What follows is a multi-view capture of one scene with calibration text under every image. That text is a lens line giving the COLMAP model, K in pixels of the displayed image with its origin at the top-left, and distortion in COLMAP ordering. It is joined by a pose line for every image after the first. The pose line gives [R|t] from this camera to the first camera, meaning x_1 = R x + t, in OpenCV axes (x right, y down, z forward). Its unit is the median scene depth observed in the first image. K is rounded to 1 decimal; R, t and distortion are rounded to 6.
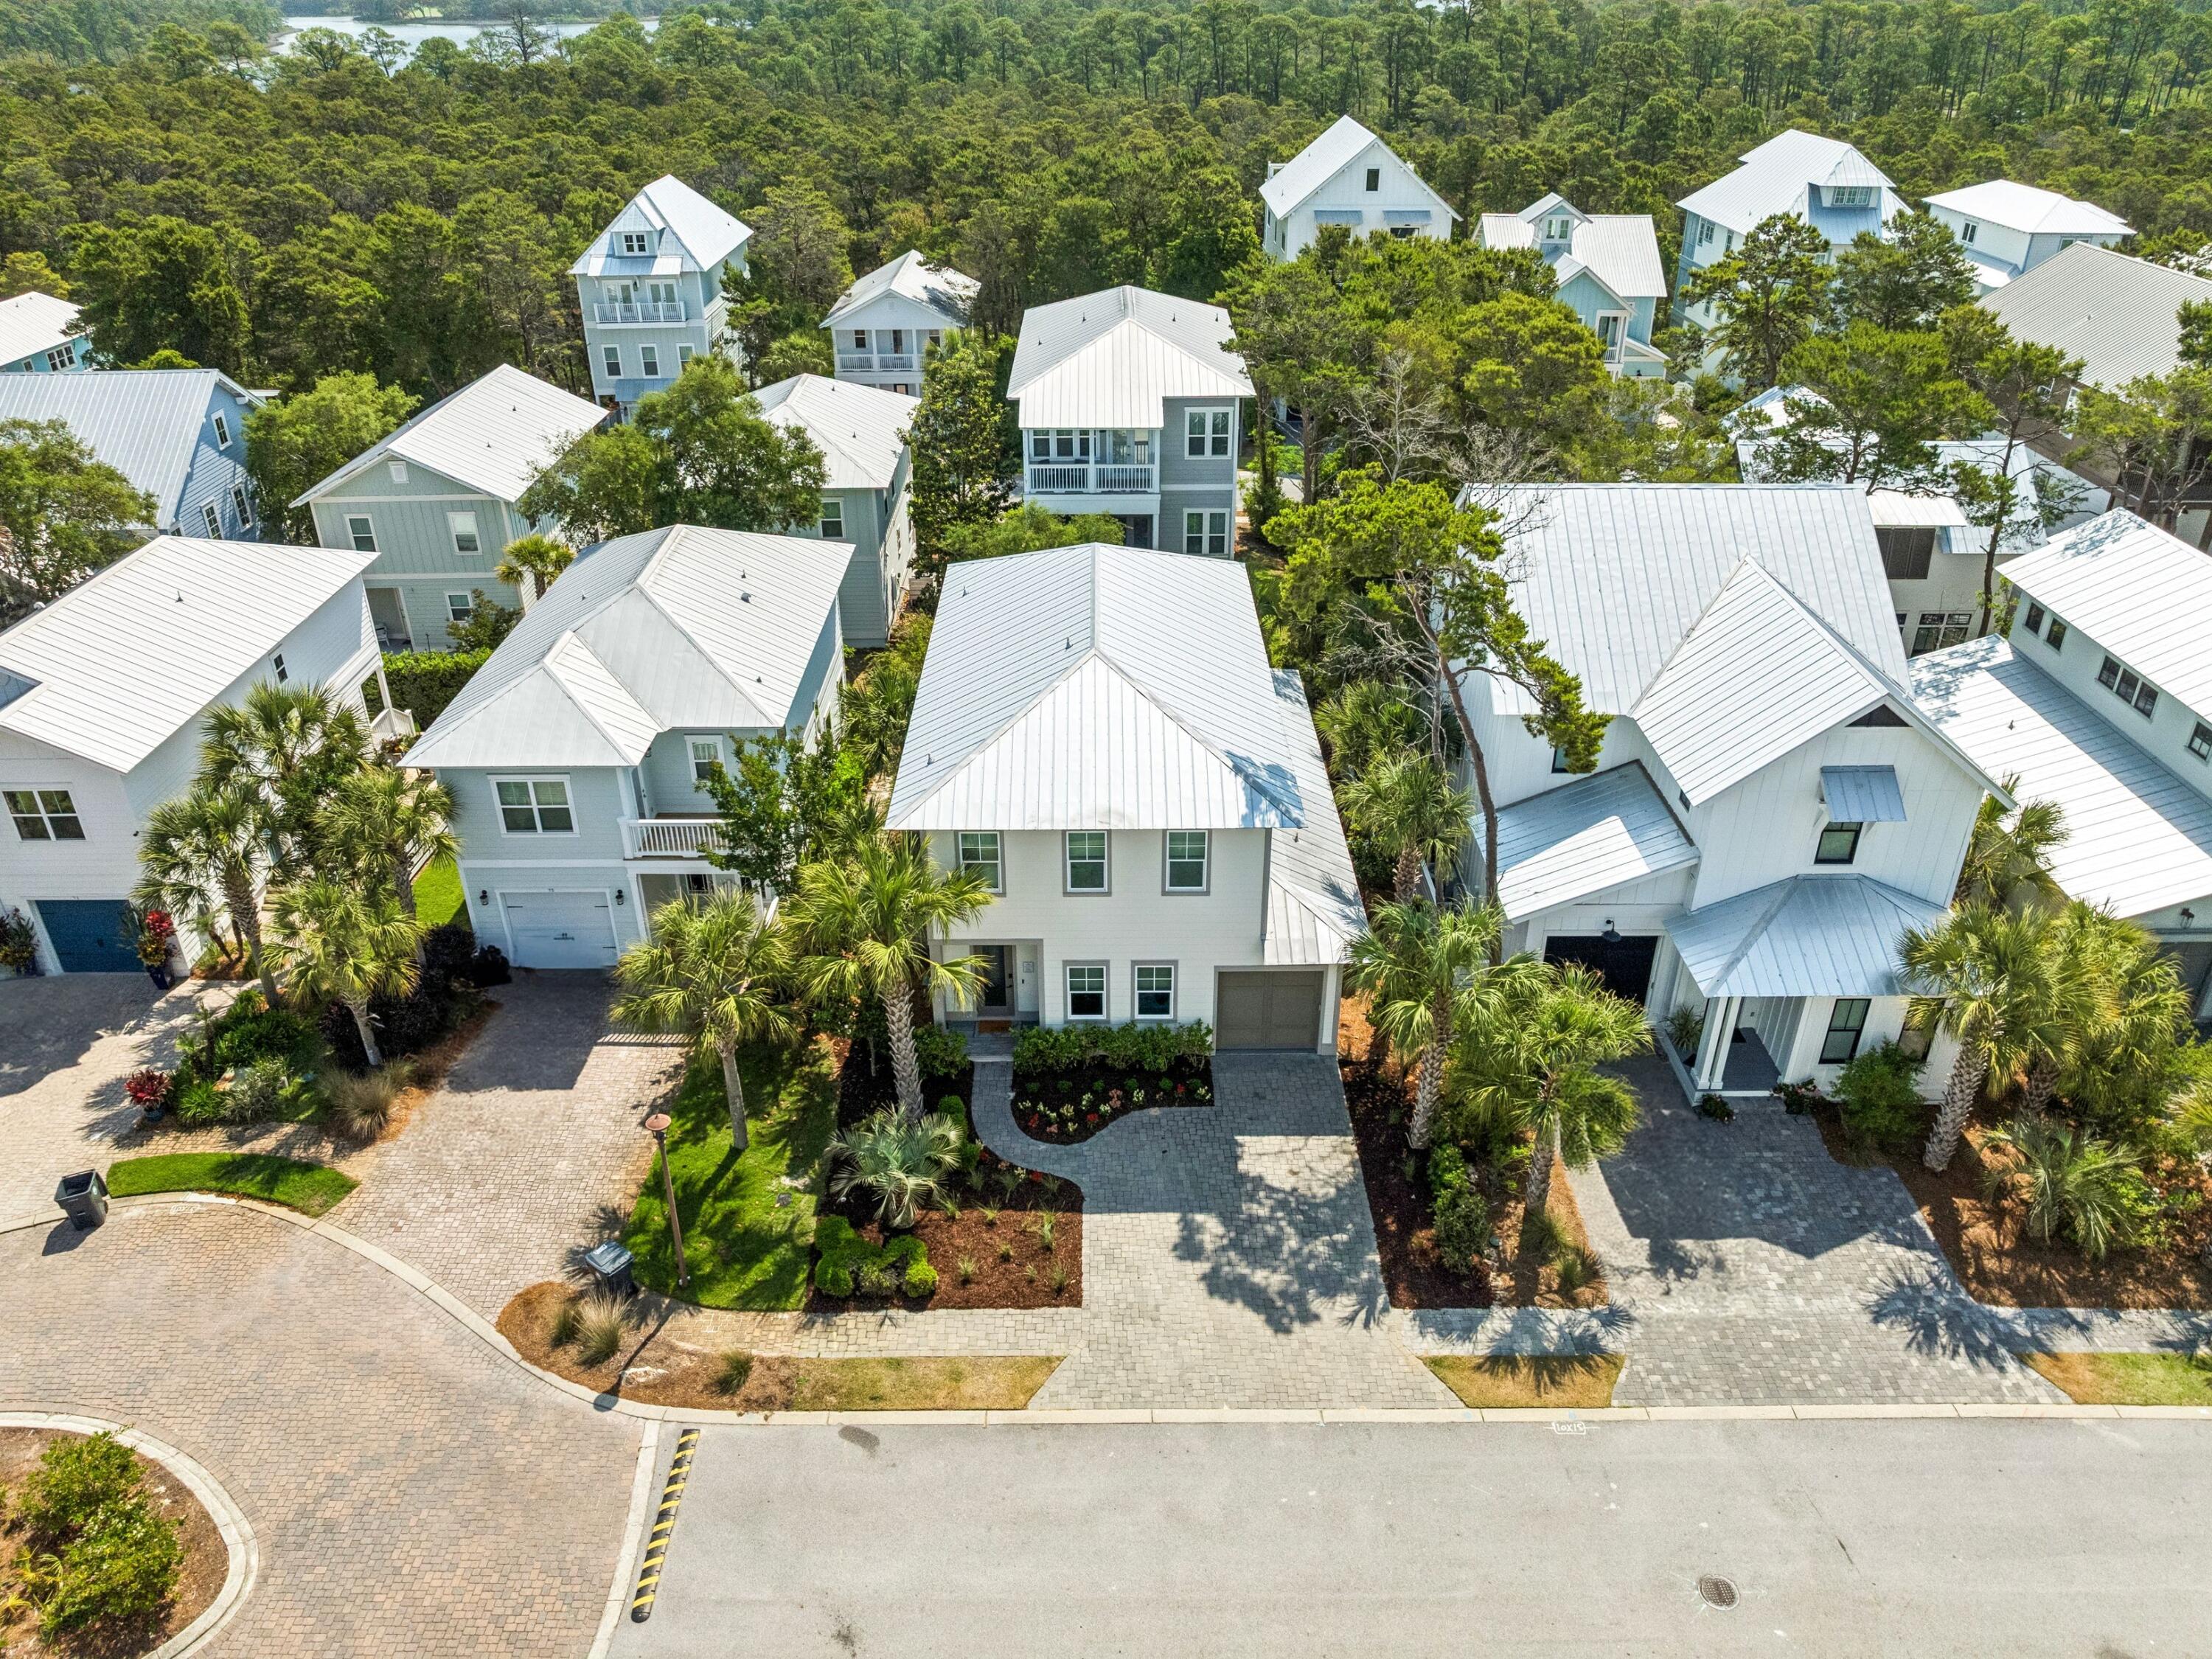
lens RADIAL K [[1575.2, 0, 1106.0], [0, 1575.2, 829.5], [0, 0, 1]] dist [-0.037805, -0.003250]
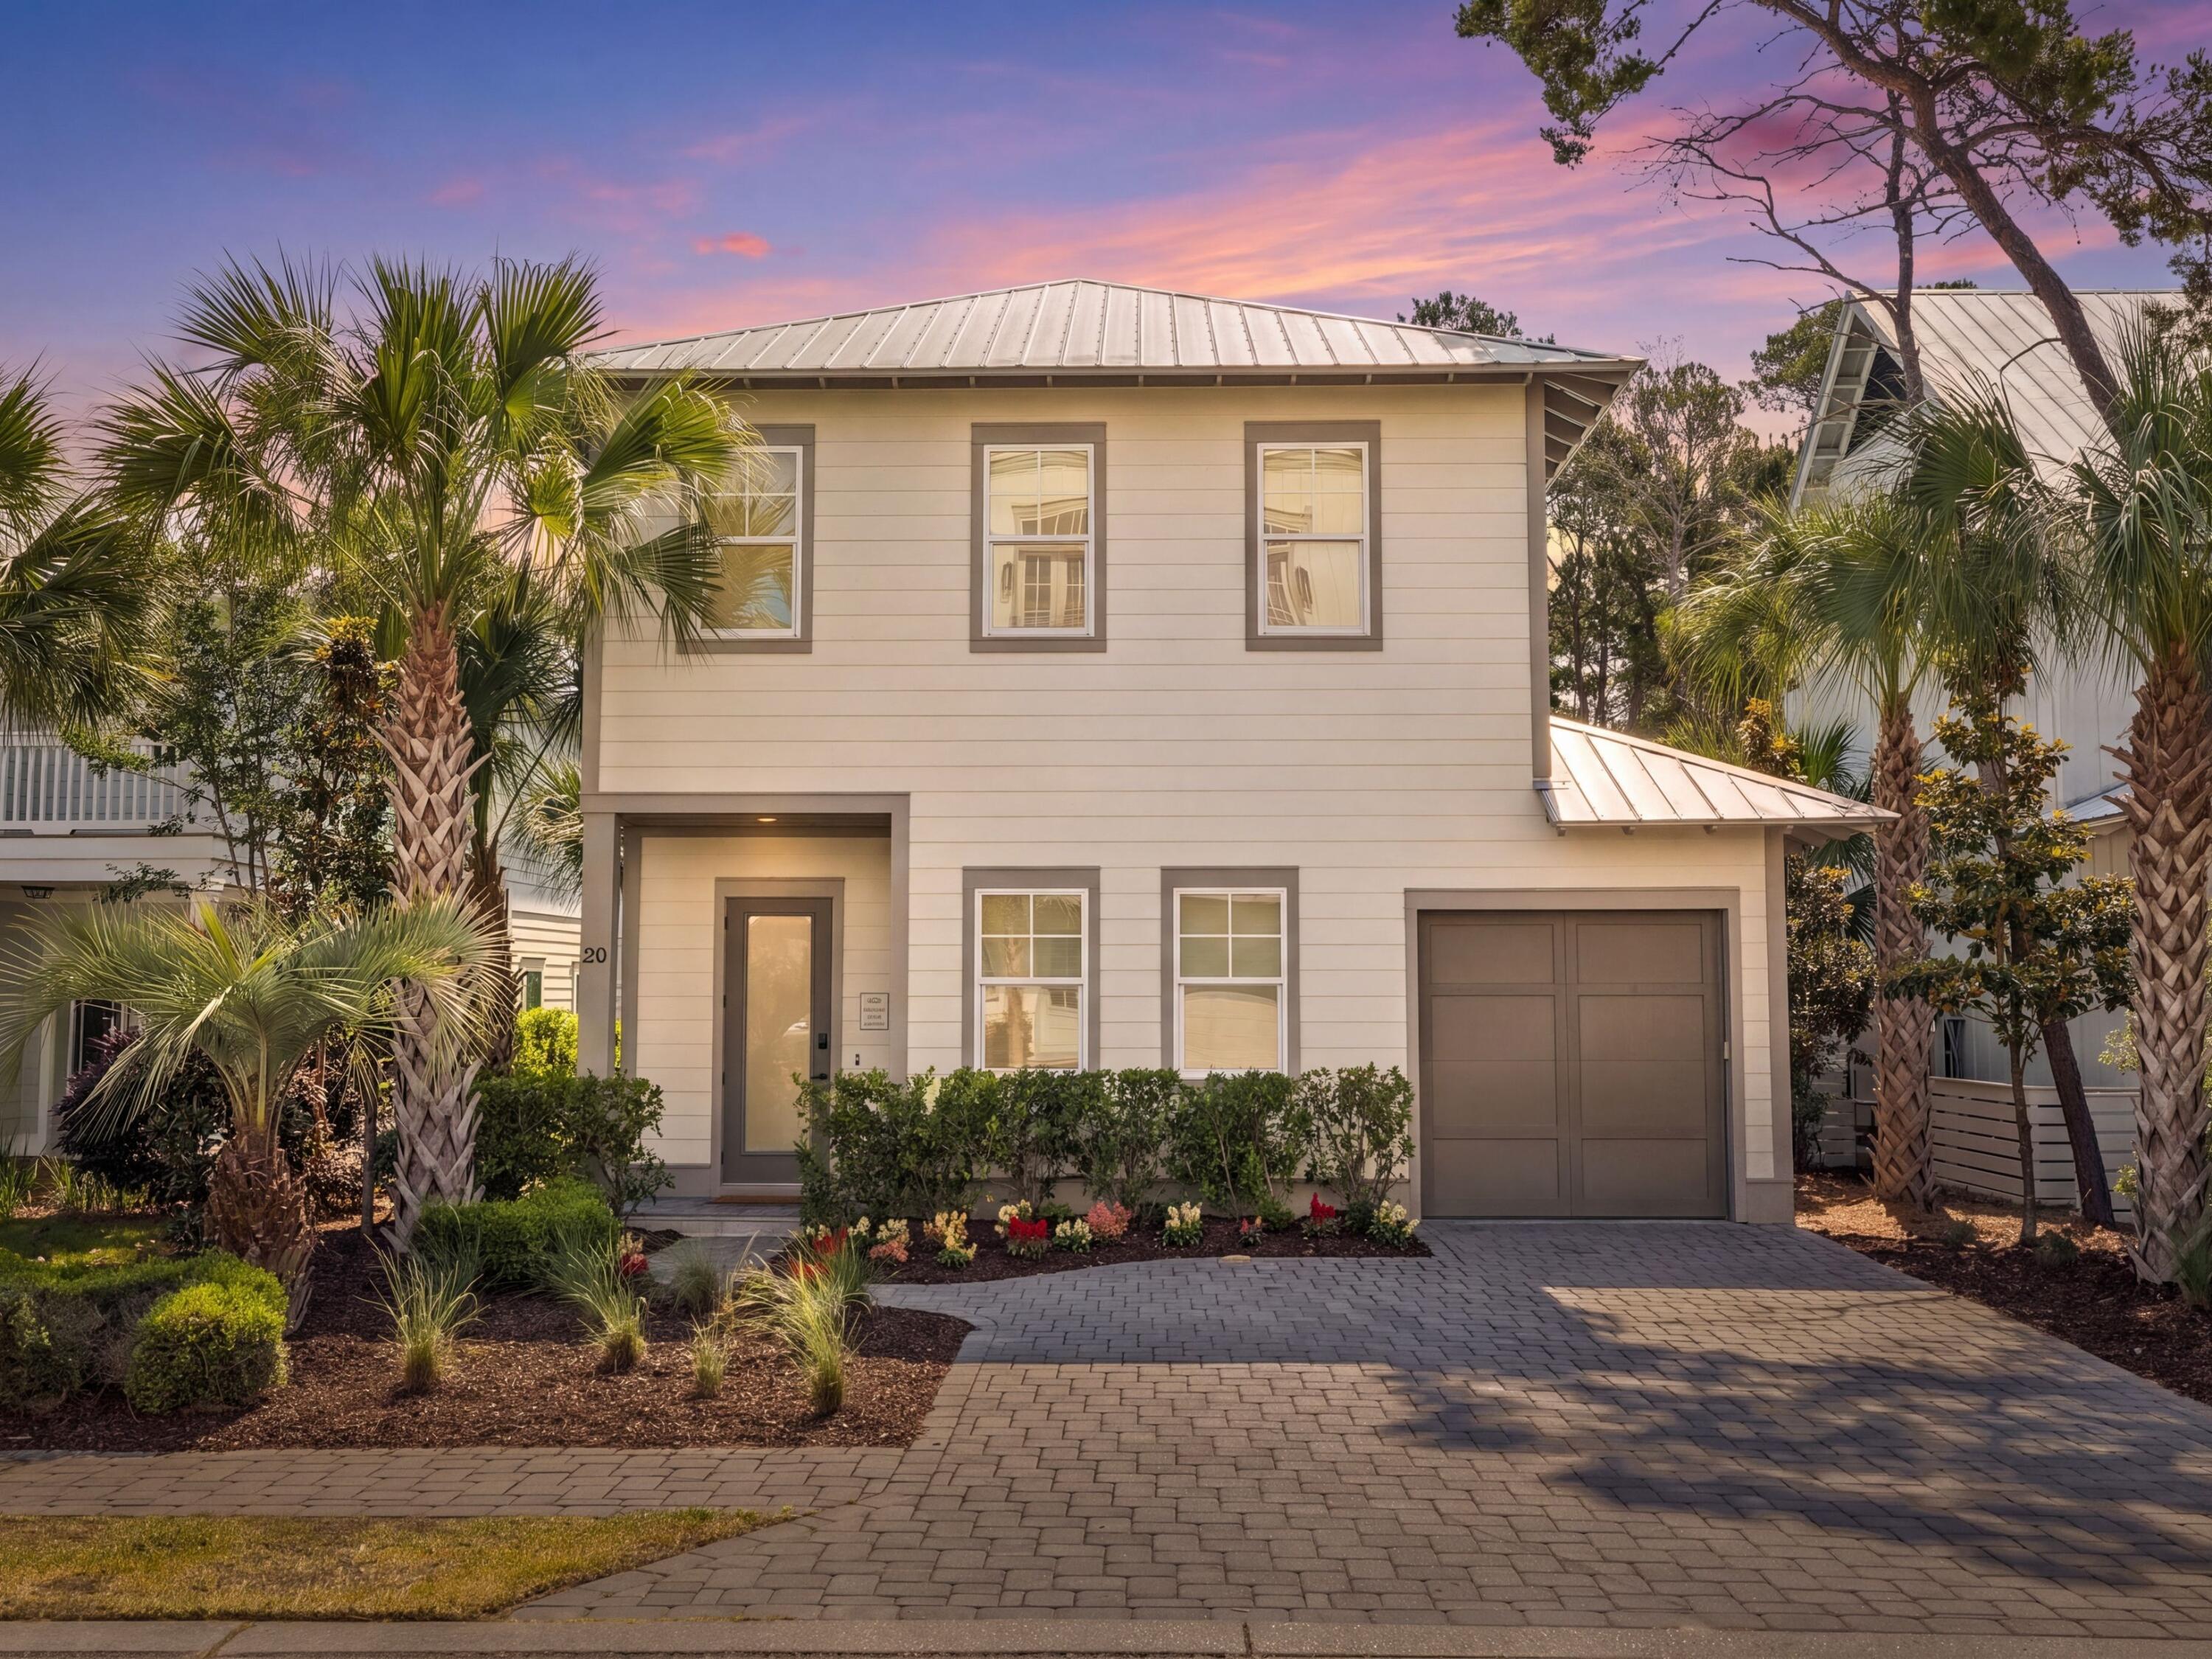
lens RADIAL K [[2151.6, 0, 1102.5], [0, 2151.6, 820.0], [0, 0, 1]] dist [-0.009997, -0.008135]
pose [[0.999590, -0.002111, -0.028563, 0.017256], [-0.014618, 0.820001, -0.572176, 0.353839], [0.024629, 0.572358, 0.819634, 0.625057]]
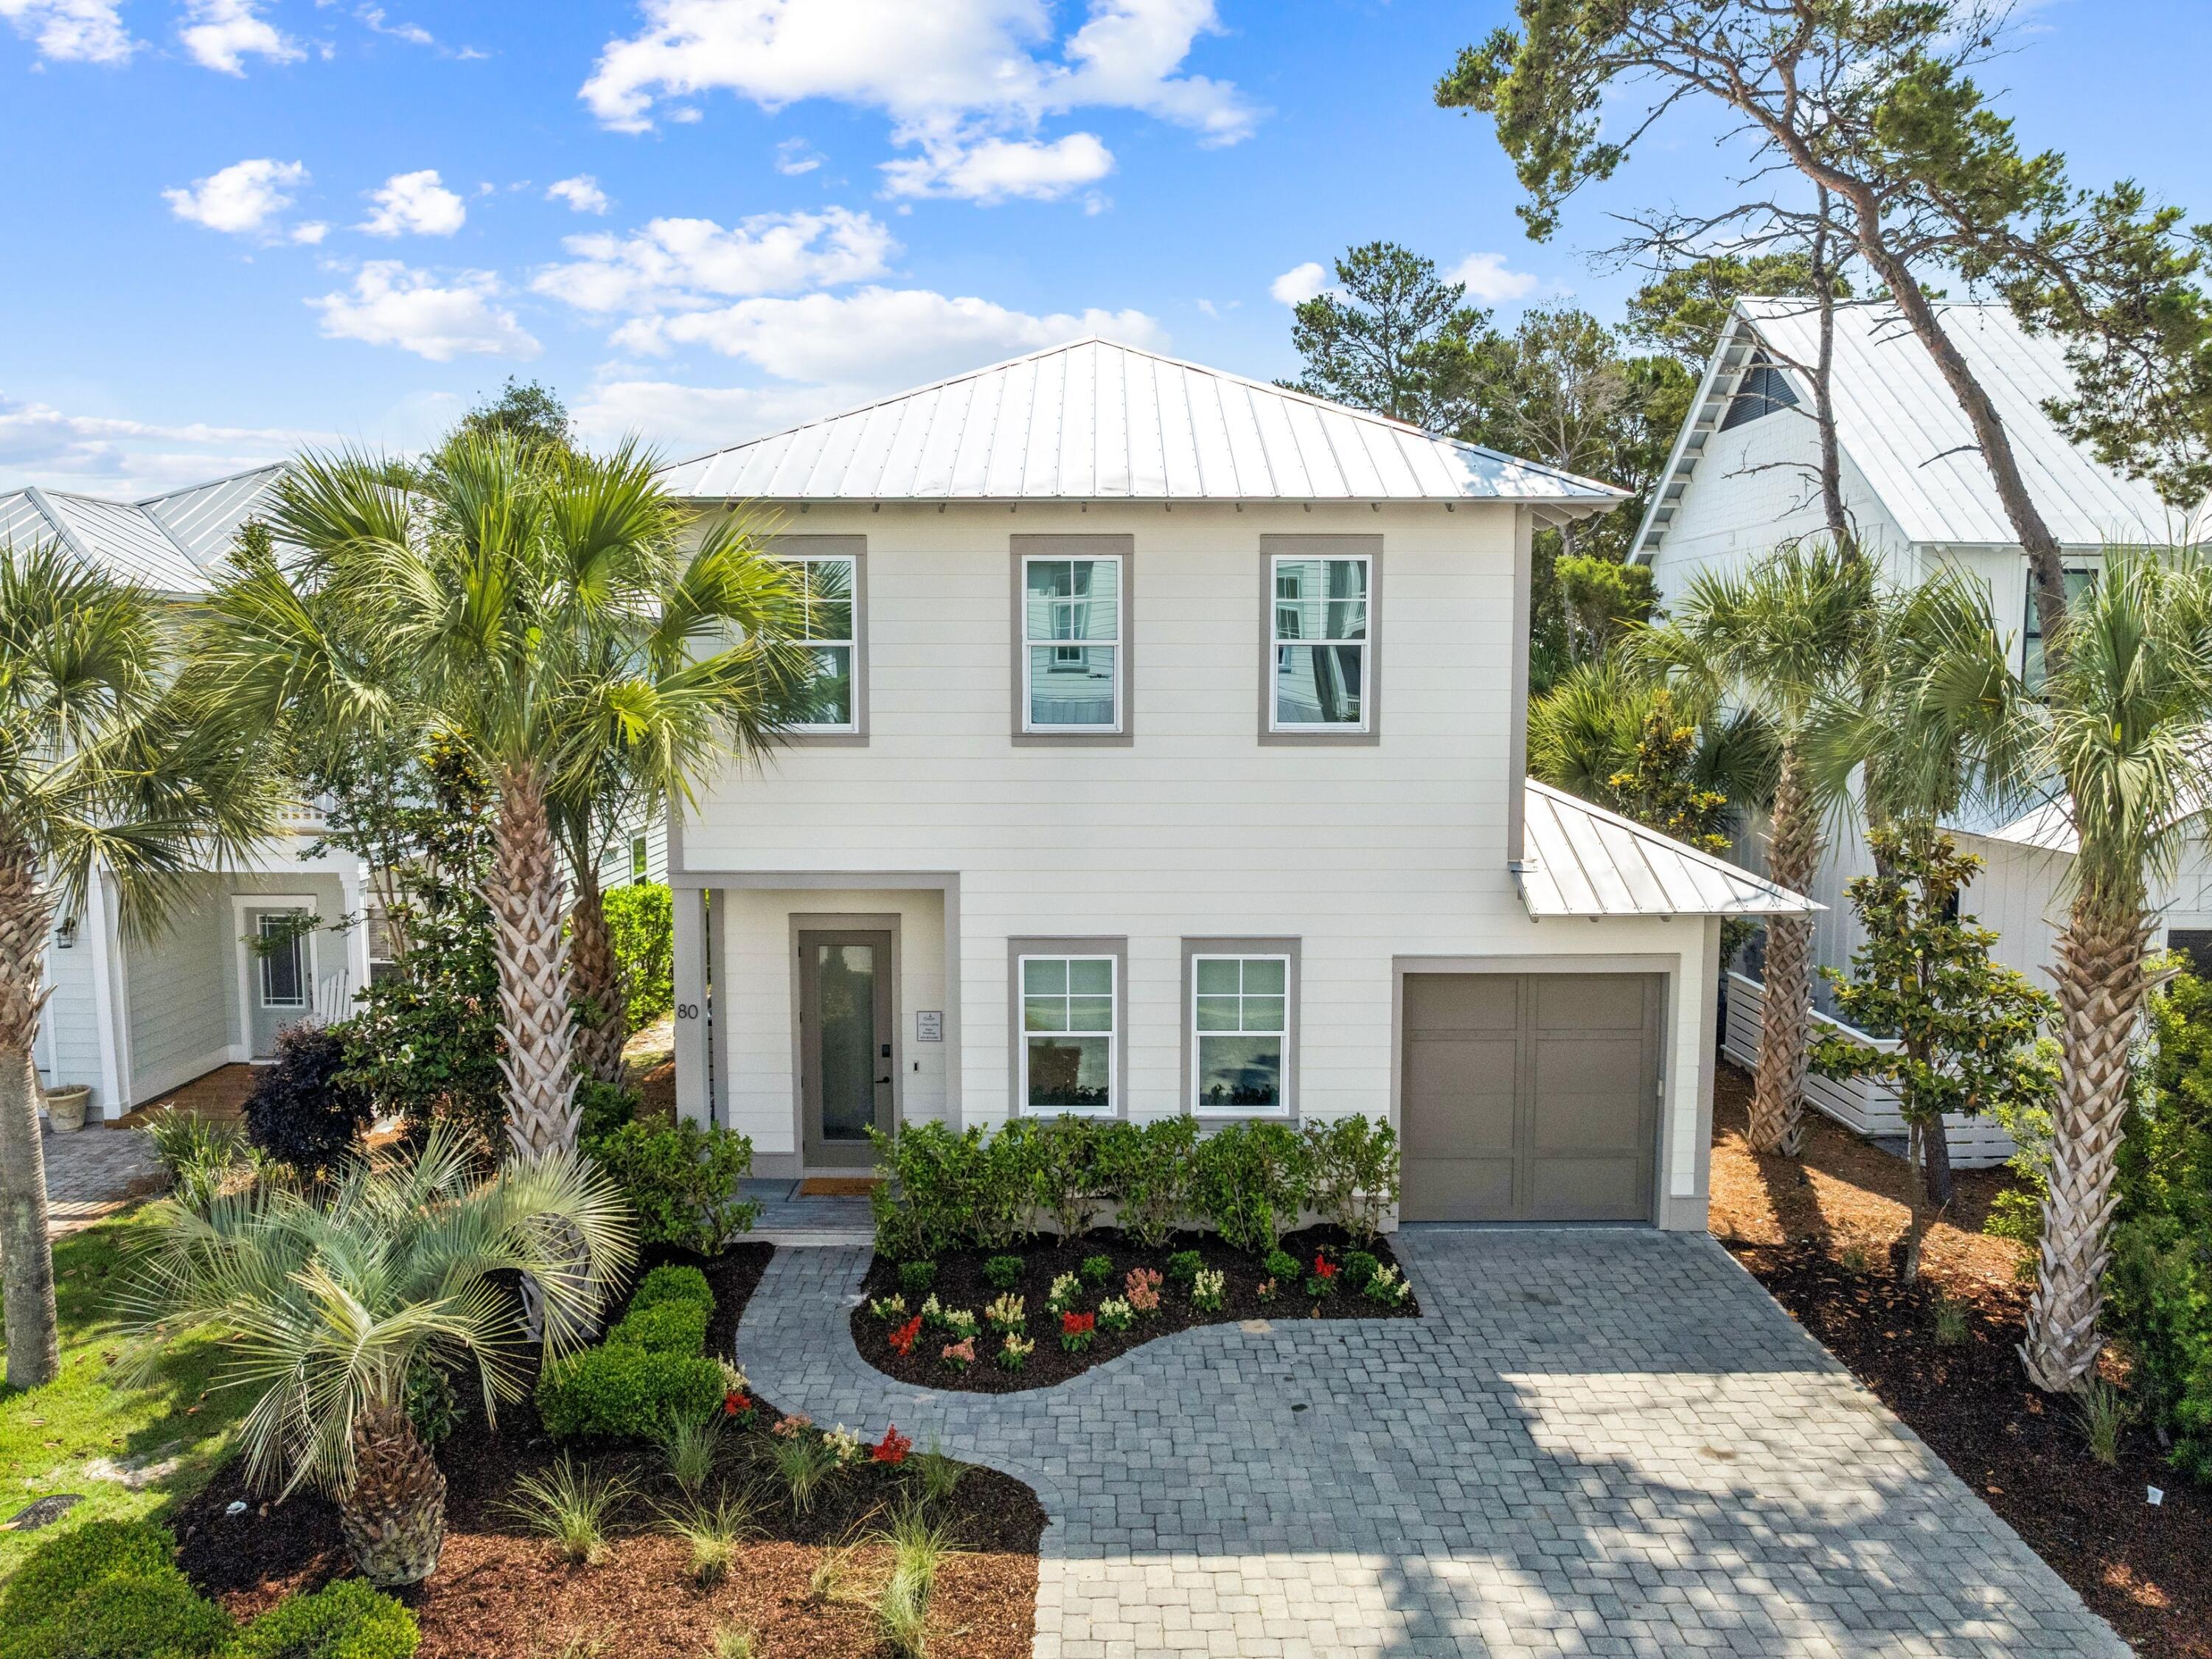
lens RADIAL K [[1575.2, 0, 1106.0], [0, 1575.2, 829.5], [0, 0, 1]] dist [-0.037805, -0.003250]
pose [[0.999998, 0.001646, -0.001326, -0.002380], [-0.002045, 0.911757, -0.410724, 0.226476], [0.000533, 0.410726, 0.911759, 0.647715]]
